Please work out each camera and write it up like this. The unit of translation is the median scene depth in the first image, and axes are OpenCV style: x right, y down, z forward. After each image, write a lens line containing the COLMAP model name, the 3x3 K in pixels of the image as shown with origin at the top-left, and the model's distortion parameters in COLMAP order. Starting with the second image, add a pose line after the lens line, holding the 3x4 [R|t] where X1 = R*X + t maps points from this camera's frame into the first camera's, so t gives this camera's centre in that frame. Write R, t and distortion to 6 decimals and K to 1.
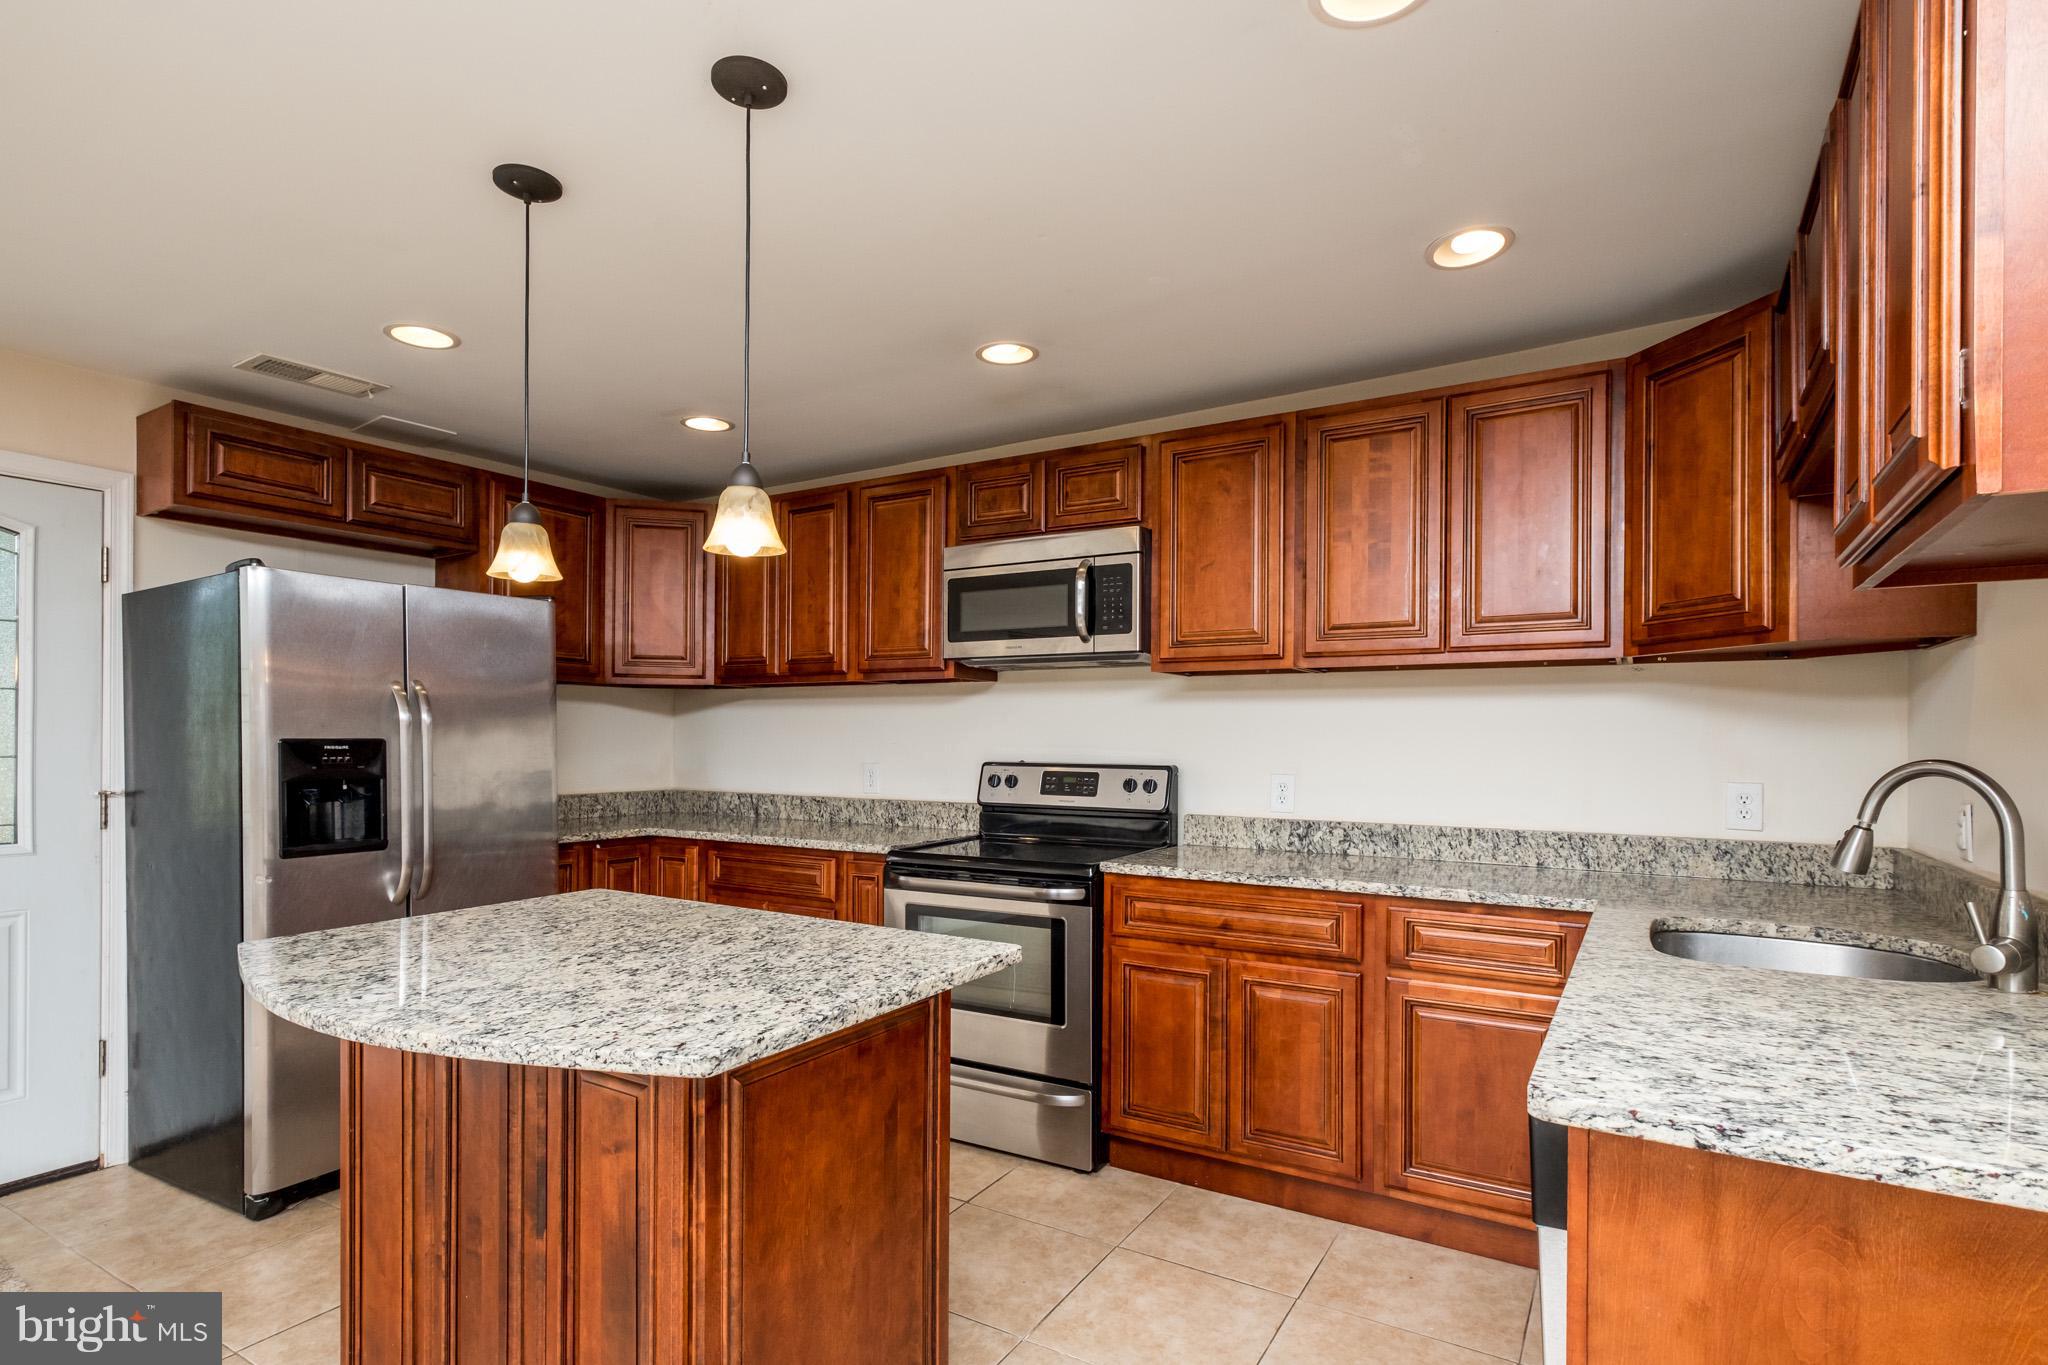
lens RADIAL K [[1047.6, 0, 1027.0], [0, 1047.6, 738.7], [0, 0, 1]] dist [-0.002872, 0.000081]
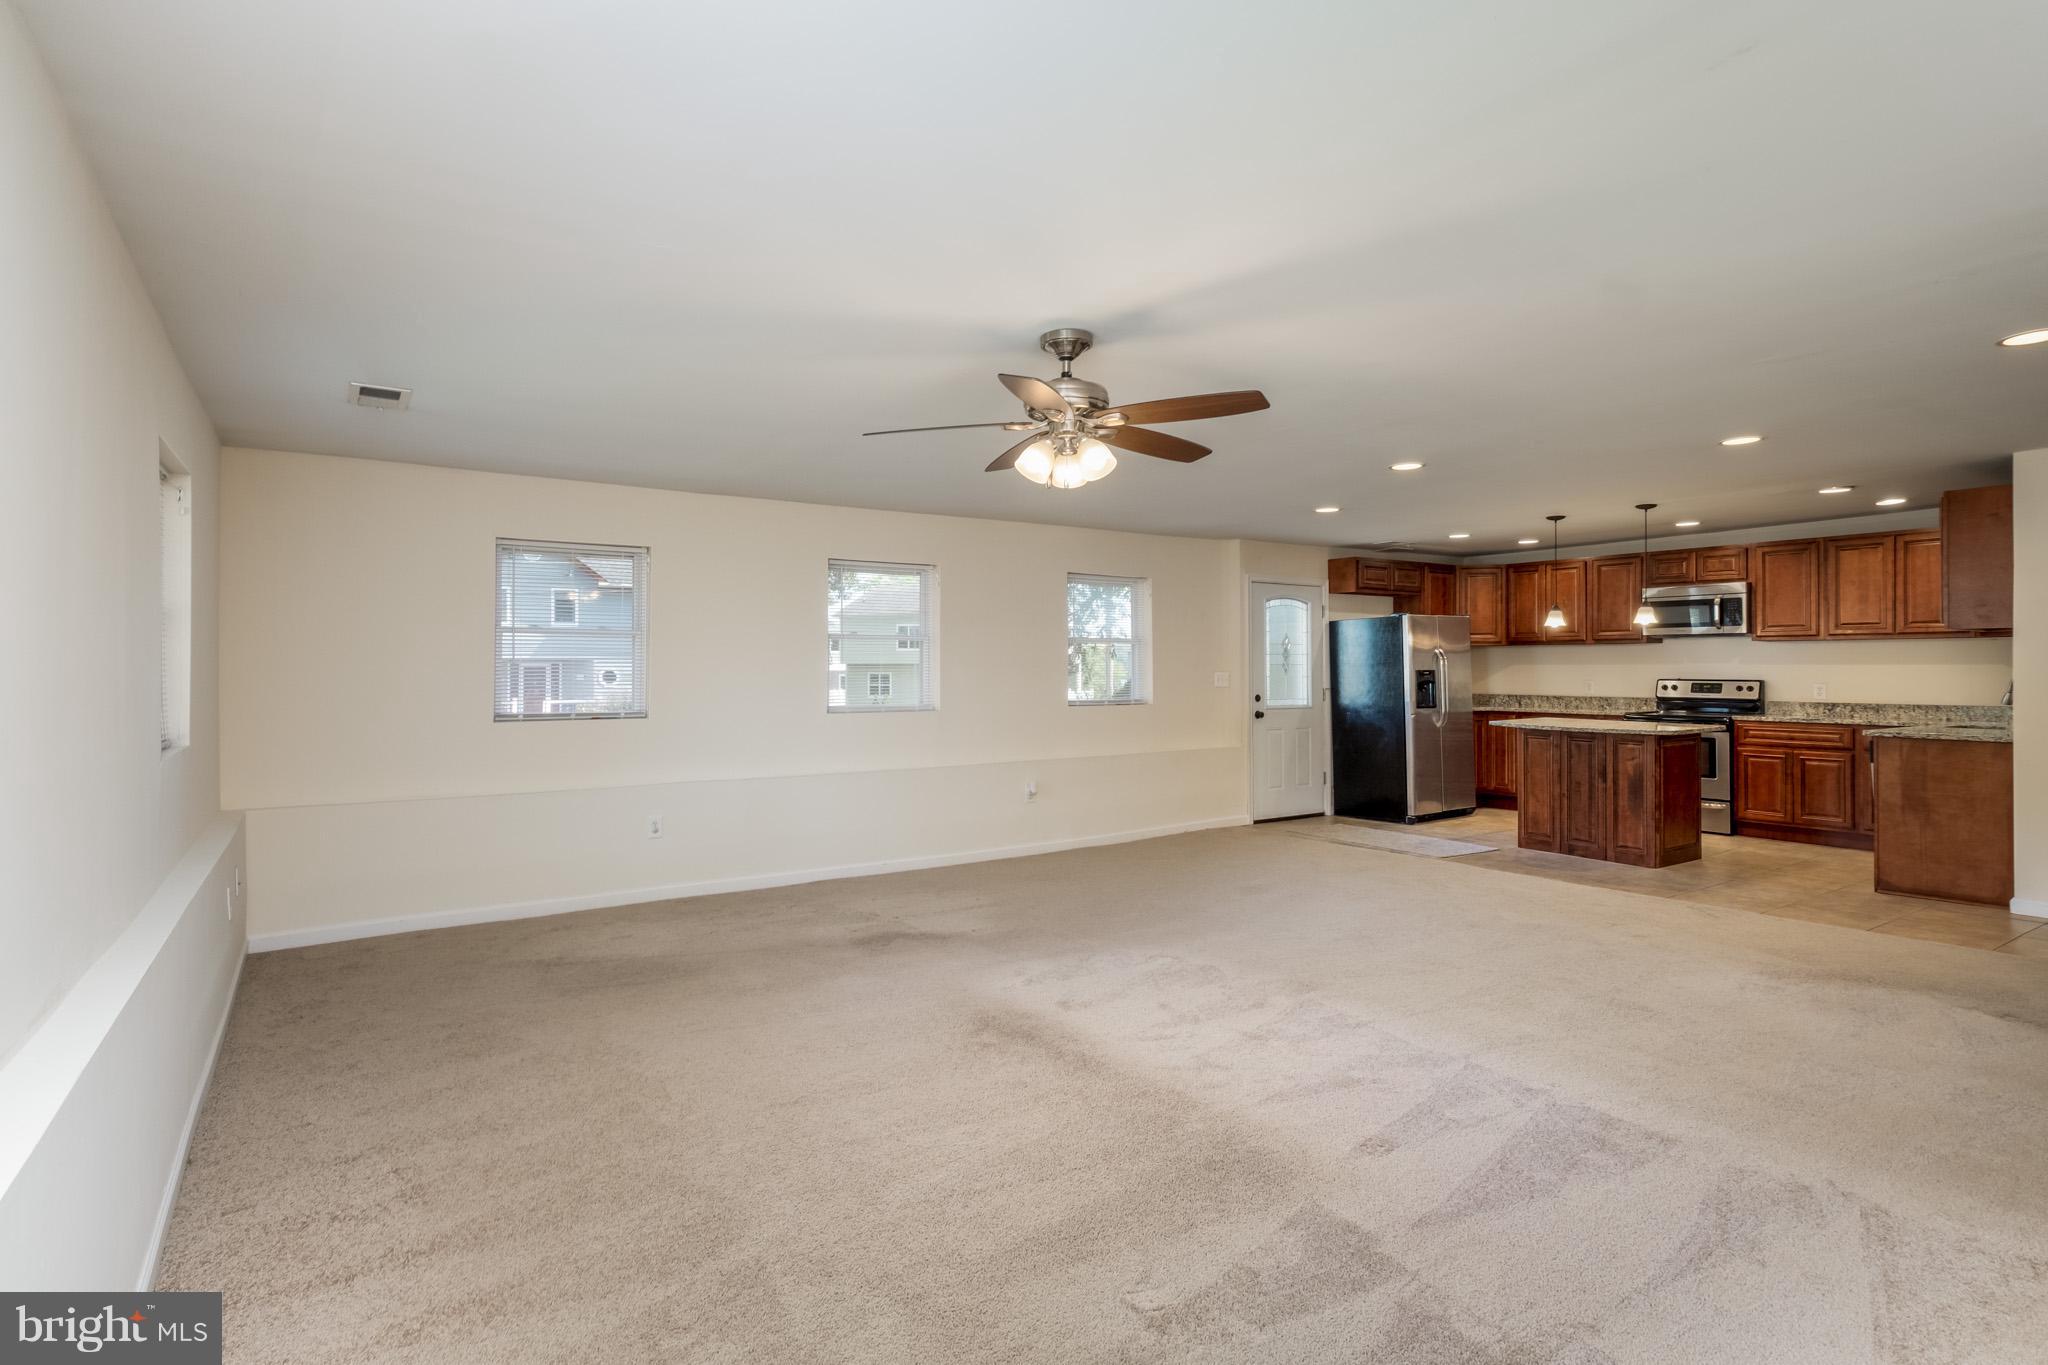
lens RADIAL K [[1047.6, 0, 995.6], [0, 1047.6, 657.2], [0, 0, 1]] dist [-0.002872, 0.000081]
pose [[0.899124, -0.009594, -0.437589, -0.422177], [0.004387, 0.999907, -0.012909, -0.002720], [0.437672, 0.009687, 0.899082, -2.070142]]
